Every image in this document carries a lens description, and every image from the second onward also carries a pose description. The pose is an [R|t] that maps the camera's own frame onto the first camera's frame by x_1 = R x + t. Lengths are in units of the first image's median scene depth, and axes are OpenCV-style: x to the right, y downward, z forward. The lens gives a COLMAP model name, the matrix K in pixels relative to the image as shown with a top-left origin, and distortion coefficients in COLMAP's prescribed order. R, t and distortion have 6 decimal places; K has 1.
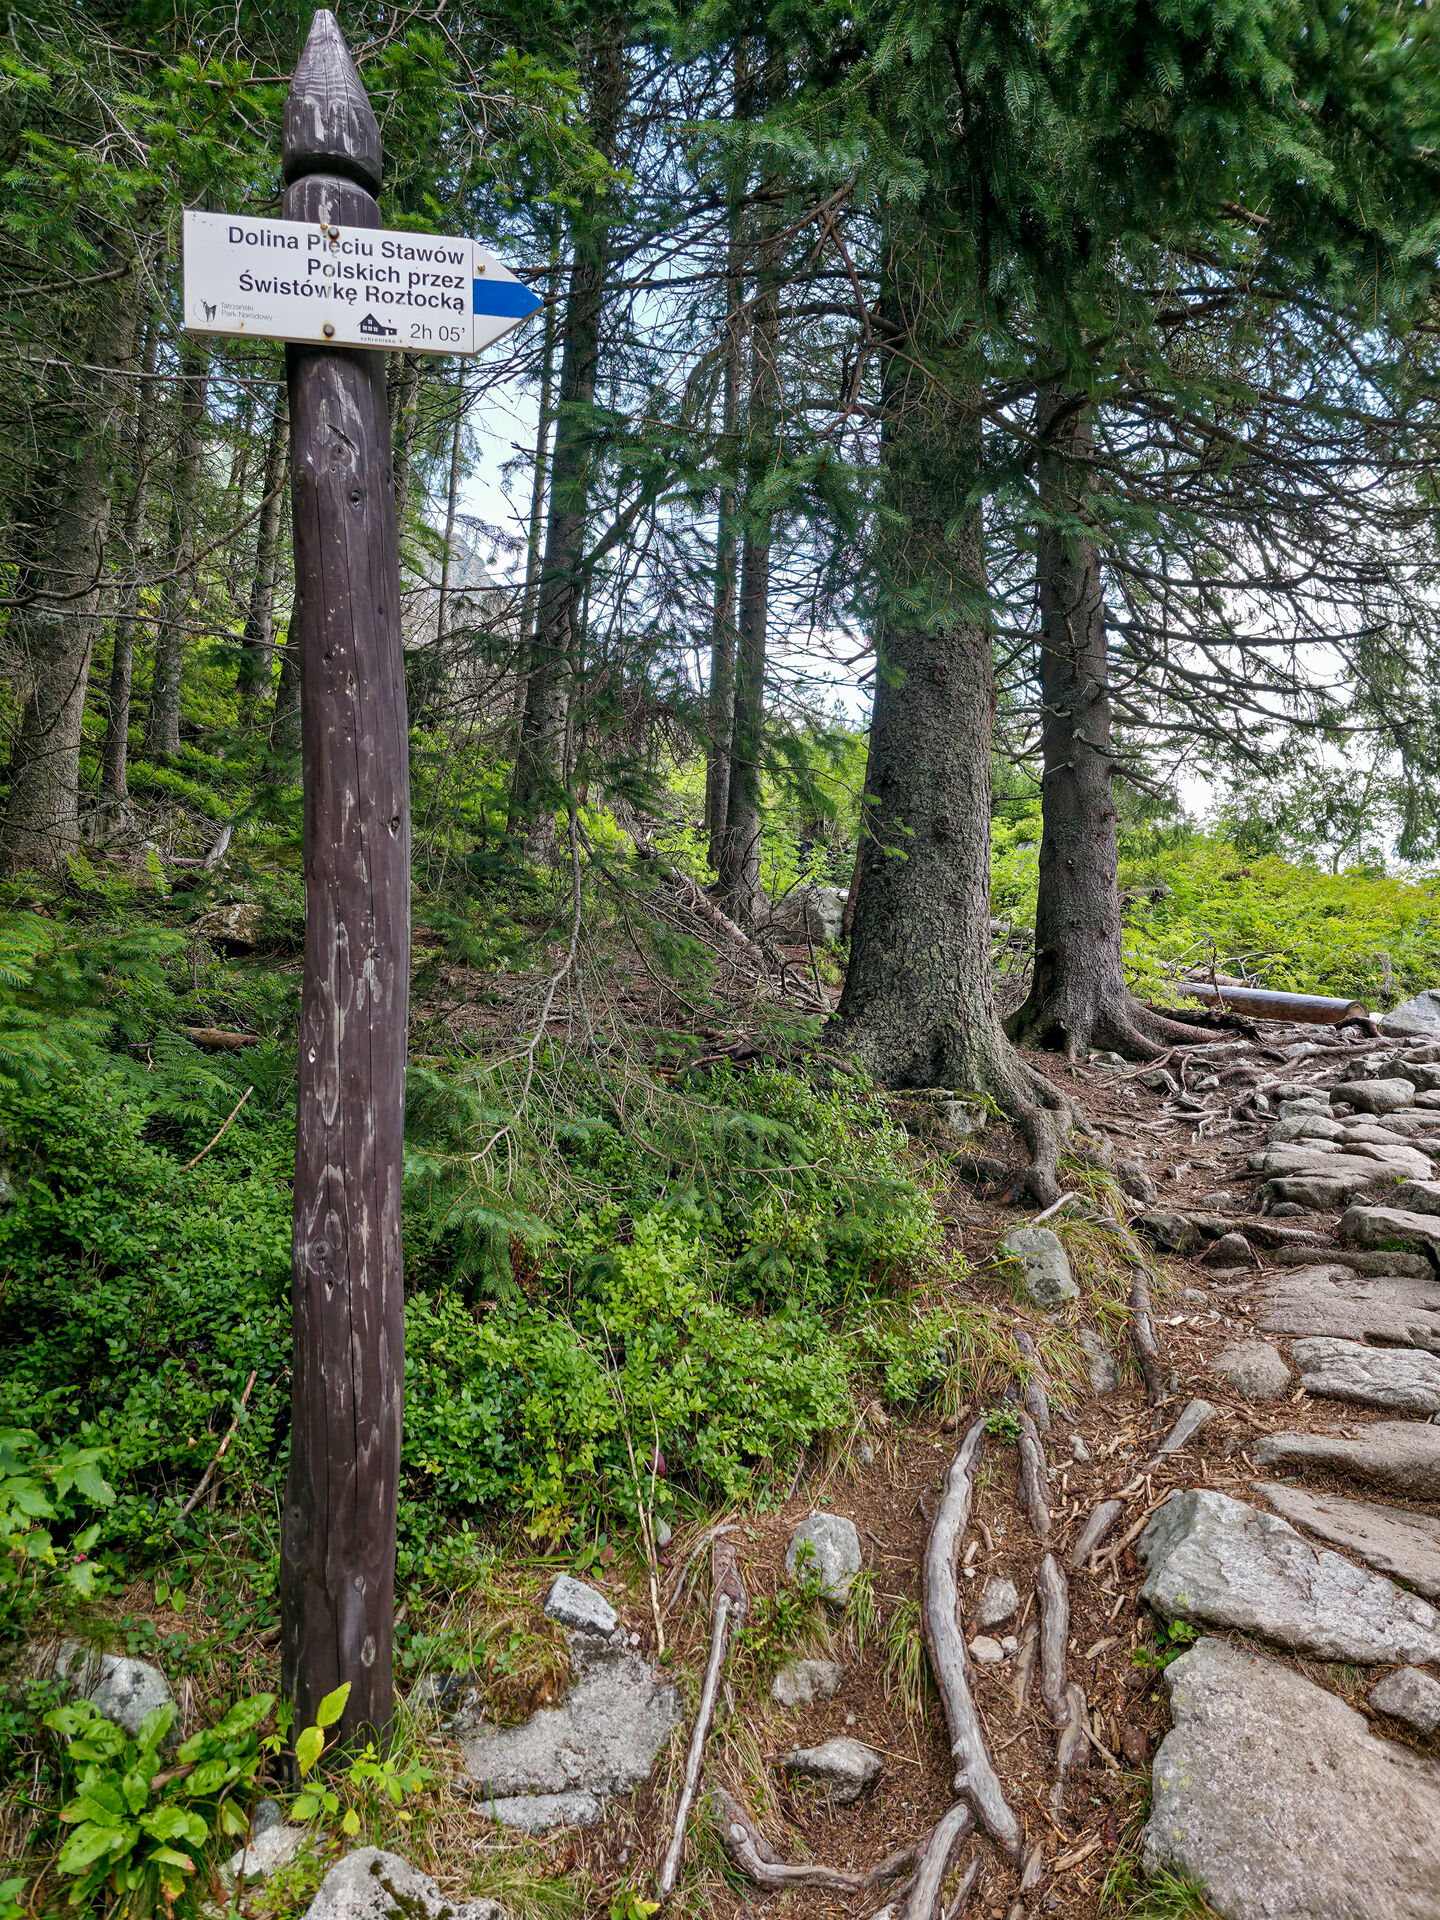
lens RADIAL K [[1284.2, 0, 724.3], [0, 1284.2, 958.4], [0, 0, 1]] dist [0.037179, -0.005367]
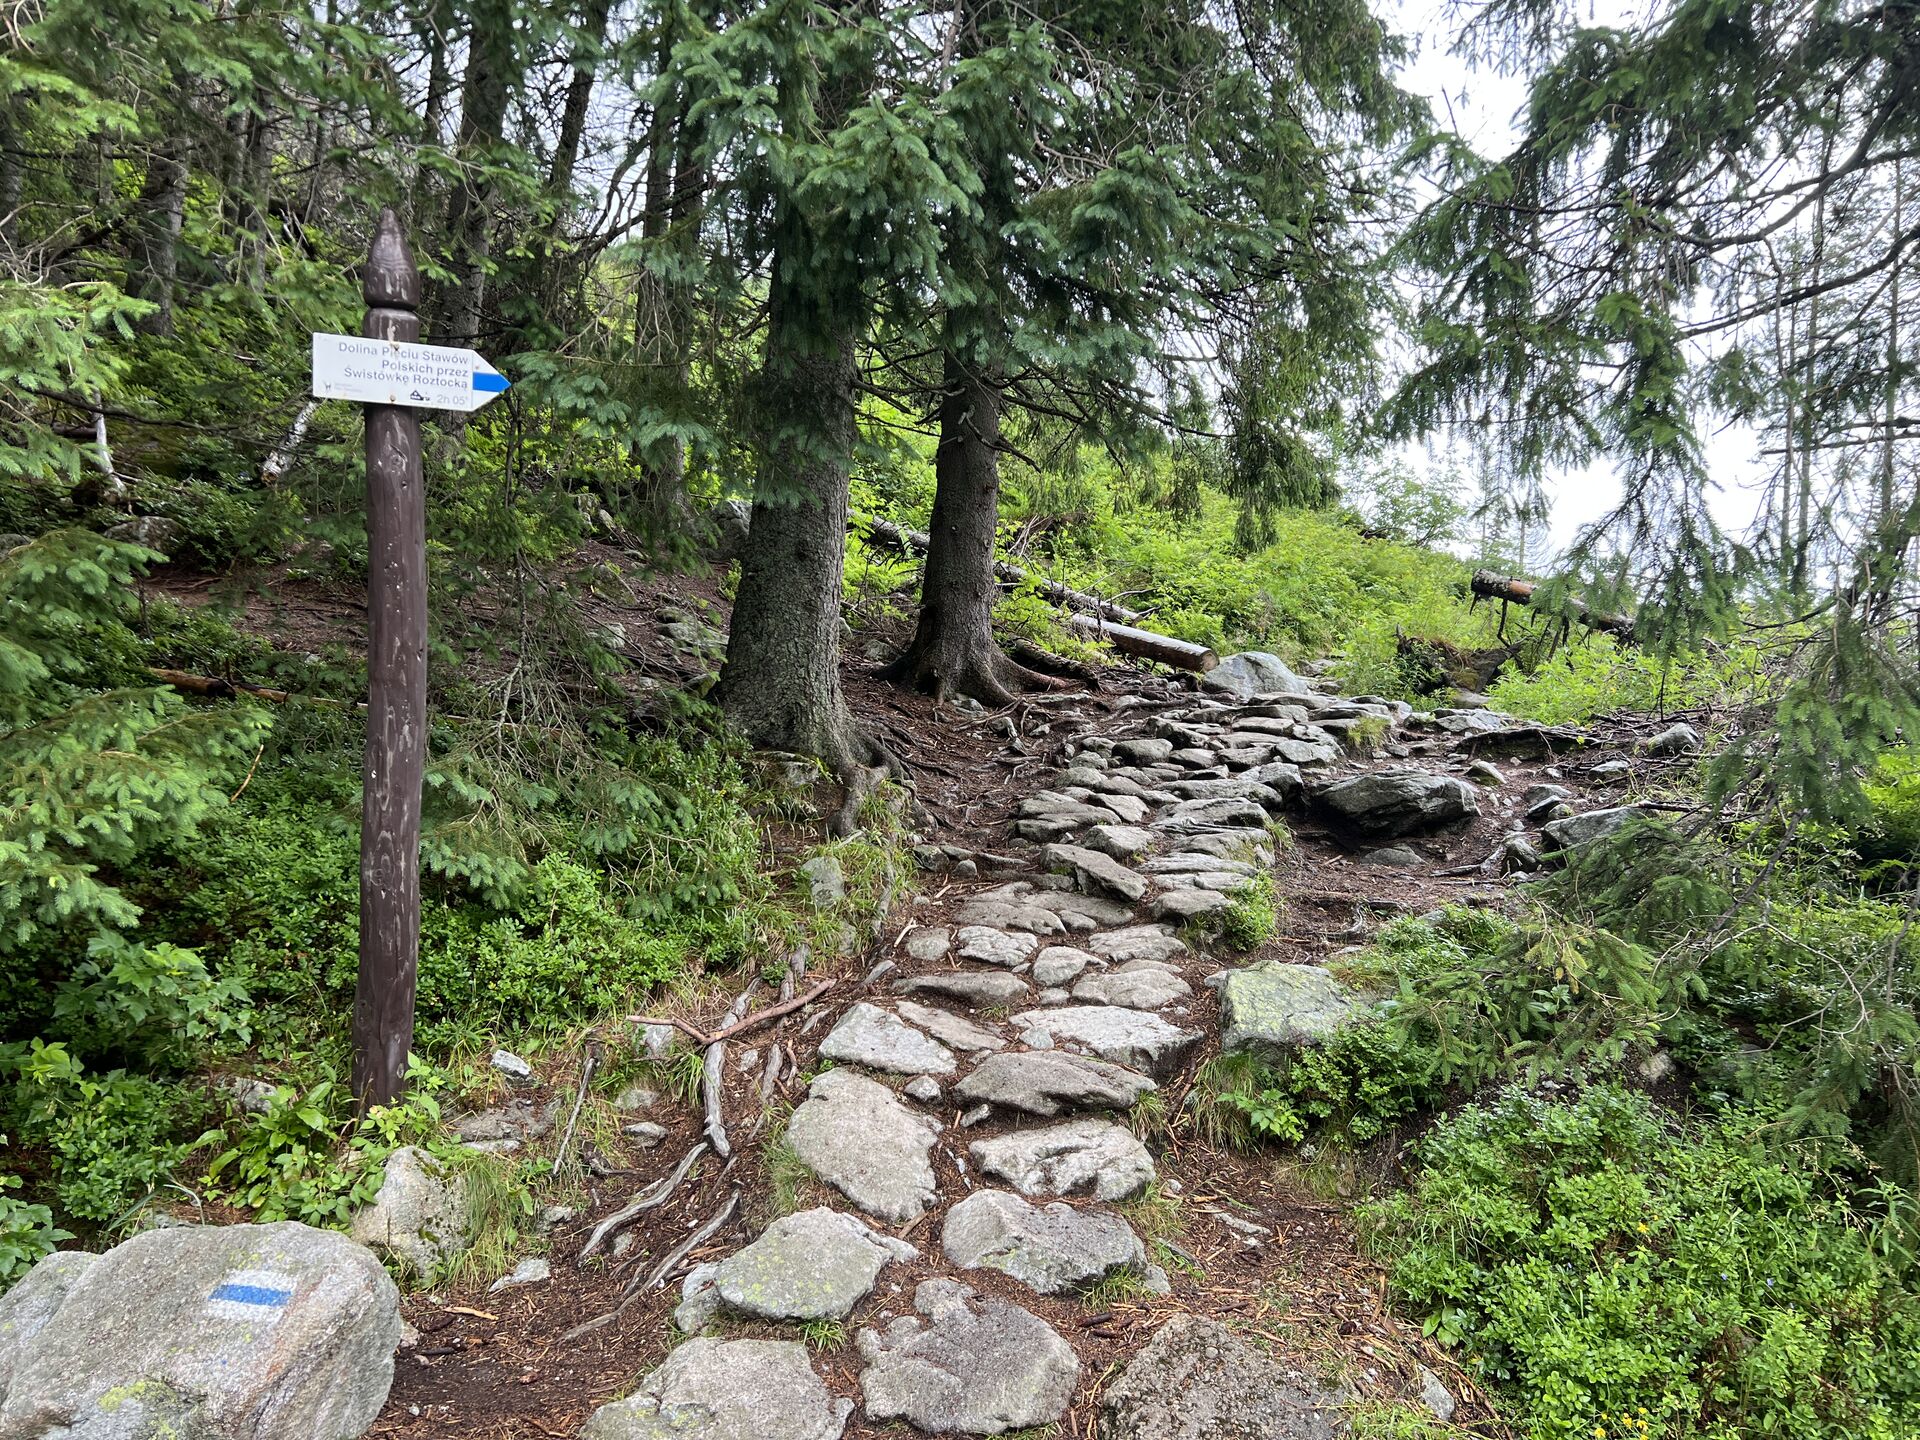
lens RADIAL K [[1467.8, 0, 957.4], [0, 1467.8, 726.3], [0, 0, 1]] dist [0.020193, 0.000190]
pose [[0.978293, 0.037106, 0.203879, 0.049542], [-0.065087, 0.989070, 0.132300, -0.215271], [-0.196742, -0.142698, 0.970015, -0.808829]]
